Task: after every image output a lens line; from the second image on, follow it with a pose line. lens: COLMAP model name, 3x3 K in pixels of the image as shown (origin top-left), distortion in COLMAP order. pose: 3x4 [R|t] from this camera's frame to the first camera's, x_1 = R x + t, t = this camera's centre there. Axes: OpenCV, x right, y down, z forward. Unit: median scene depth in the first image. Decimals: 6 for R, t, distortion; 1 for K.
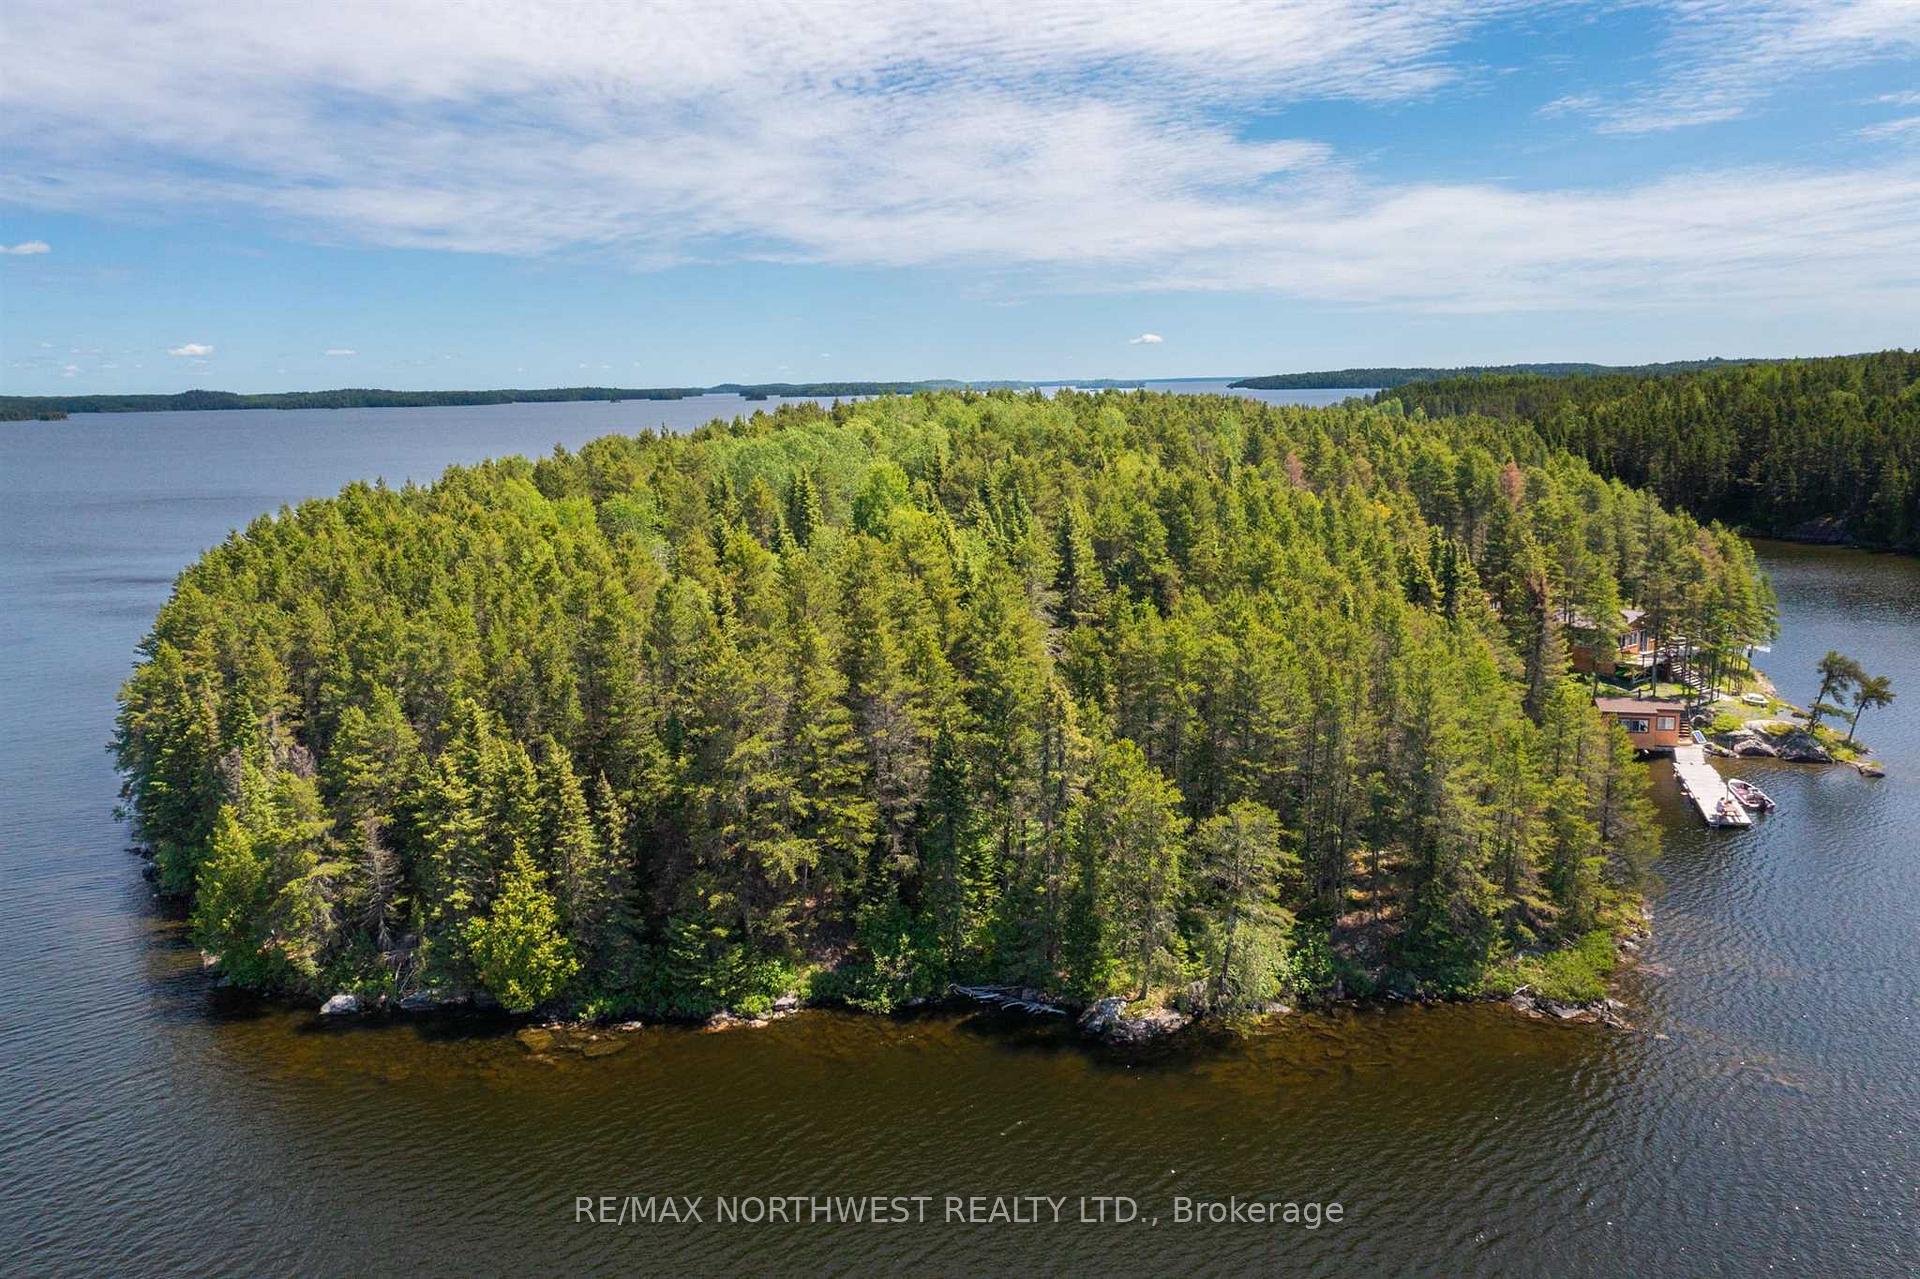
lens RADIAL K [[1505.7, 0, 962.5], [0, 1505.7, 641.3], [0, 0, 1]] dist [-0.004319, 0.005831]
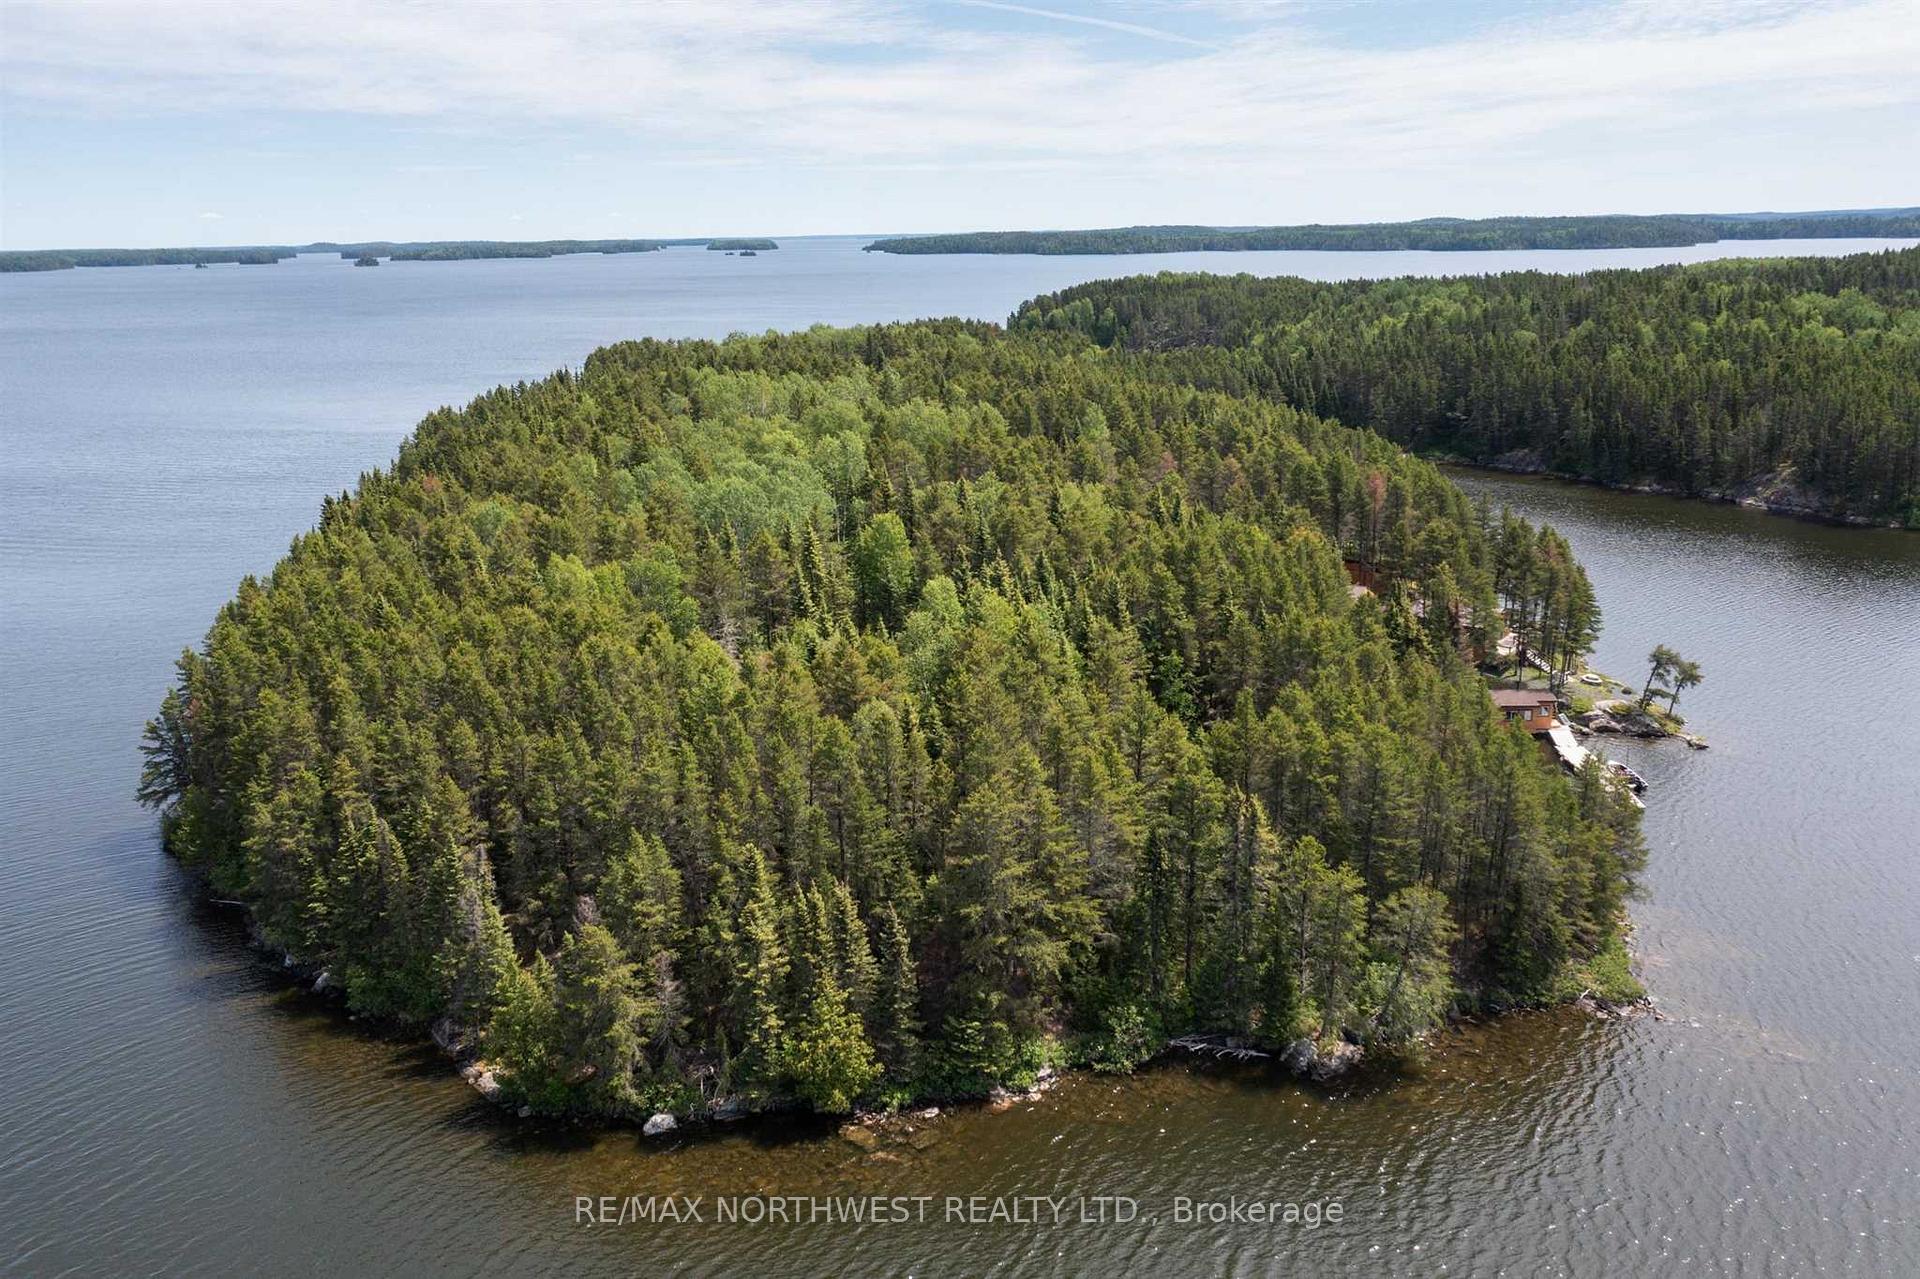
lens RADIAL K [[1505.7, 0, 955.3], [0, 1505.7, 636.7], [0, 0, 1]] dist [-0.004319, 0.005831]
pose [[0.970766, -0.061425, 0.232033, -0.439126], [0.040161, 0.994639, 0.095286, -0.222189], [-0.236642, -0.083182, 0.968029, -0.117741]]
